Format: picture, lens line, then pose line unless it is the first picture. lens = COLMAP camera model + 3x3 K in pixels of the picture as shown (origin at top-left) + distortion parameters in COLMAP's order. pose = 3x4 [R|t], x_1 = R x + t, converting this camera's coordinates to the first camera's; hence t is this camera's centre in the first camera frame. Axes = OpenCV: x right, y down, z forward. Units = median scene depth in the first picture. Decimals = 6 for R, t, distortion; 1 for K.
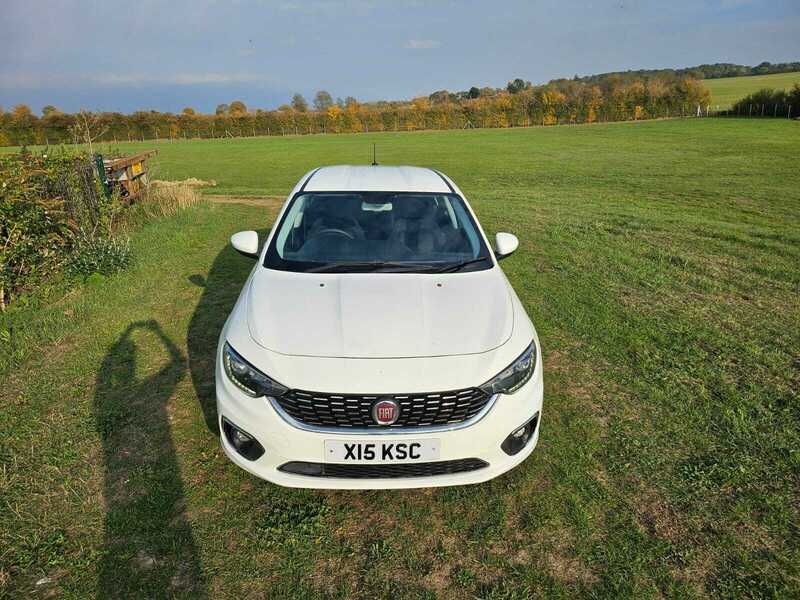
lens RADIAL K [[556.1, 0, 397.0], [0, 556.1, 291.4], [0, 0, 1]] dist [0.081964, -0.081376]
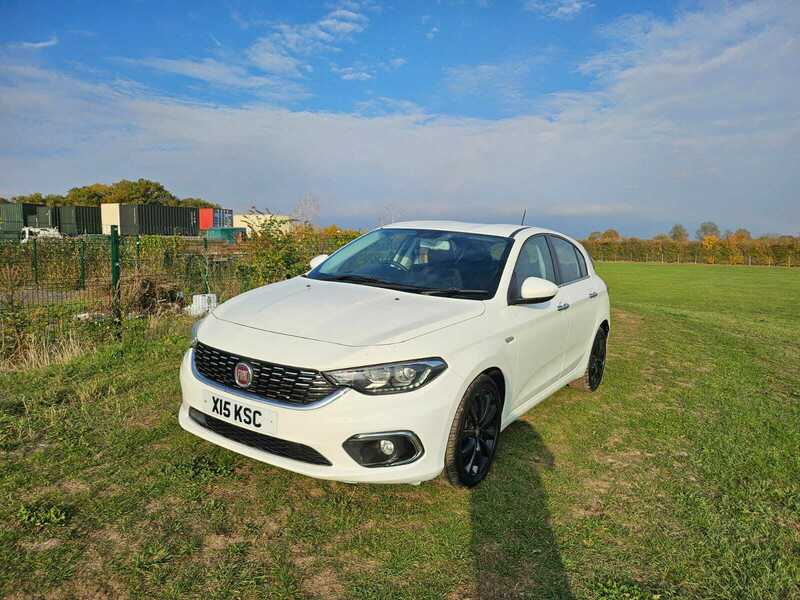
lens RADIAL K [[556.1, 0, 408.7], [0, 556.1, 295.8], [0, 0, 1]] dist [0.081964, -0.081376]
pose [[0.818590, 0.109156, -0.563911, 0.701156], [-0.222705, 0.965292, -0.136434, 0.122071], [0.529446, 0.237270, 0.814487, 0.207782]]
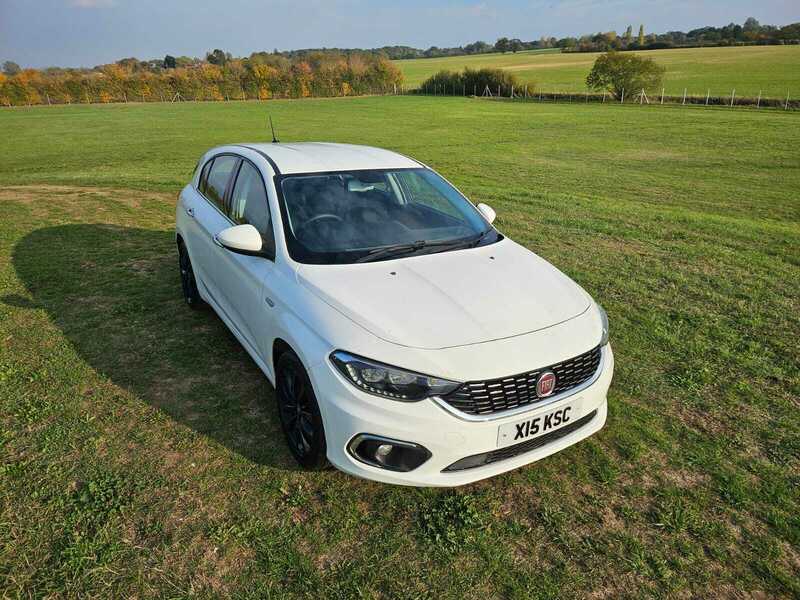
lens RADIAL K [[556.1, 0, 407.0], [0, 556.1, 289.9], [0, 0, 1]] dist [0.081964, -0.081376]
pose [[0.877278, -0.149556, 0.456089, -0.570287], [0.131679, 0.988751, 0.070938, -0.049286], [-0.461567, -0.002175, 0.887102, 0.177771]]
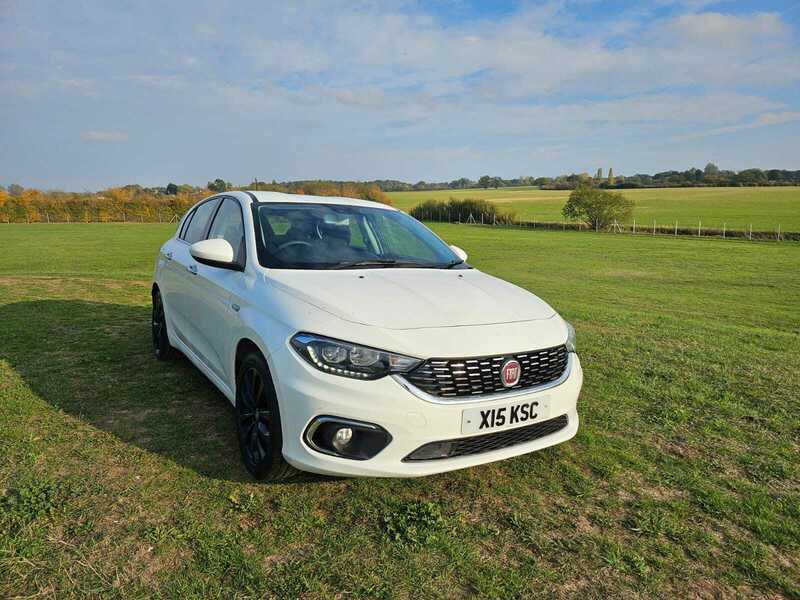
lens RADIAL K [[556.1, 0, 410.7], [0, 556.1, 288.2], [0, 0, 1]] dist [0.081964, -0.081376]
pose [[0.864153, -0.031740, 0.502228, -0.562543], [0.118116, 0.982921, -0.141117, 0.156637], [-0.489171, 0.181268, 0.853143, 0.173548]]
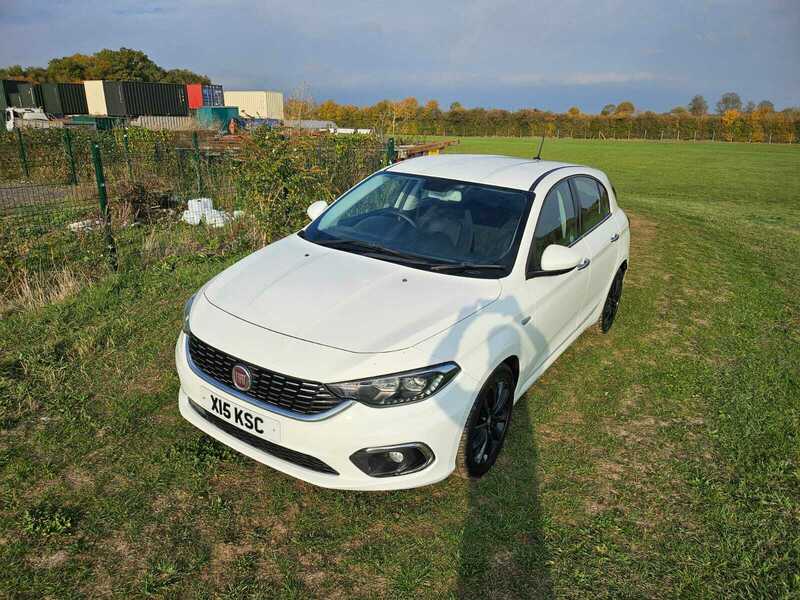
lens RADIAL K [[556.1, 0, 400.0], [0, 556.1, 304.3], [0, 0, 1]] dist [0.081964, -0.081376]
pose [[0.809292, 0.233358, -0.539065, 0.608059], [-0.222570, 0.971095, 0.086240, -0.053127], [0.543608, 0.050187, 0.837837, 0.251185]]
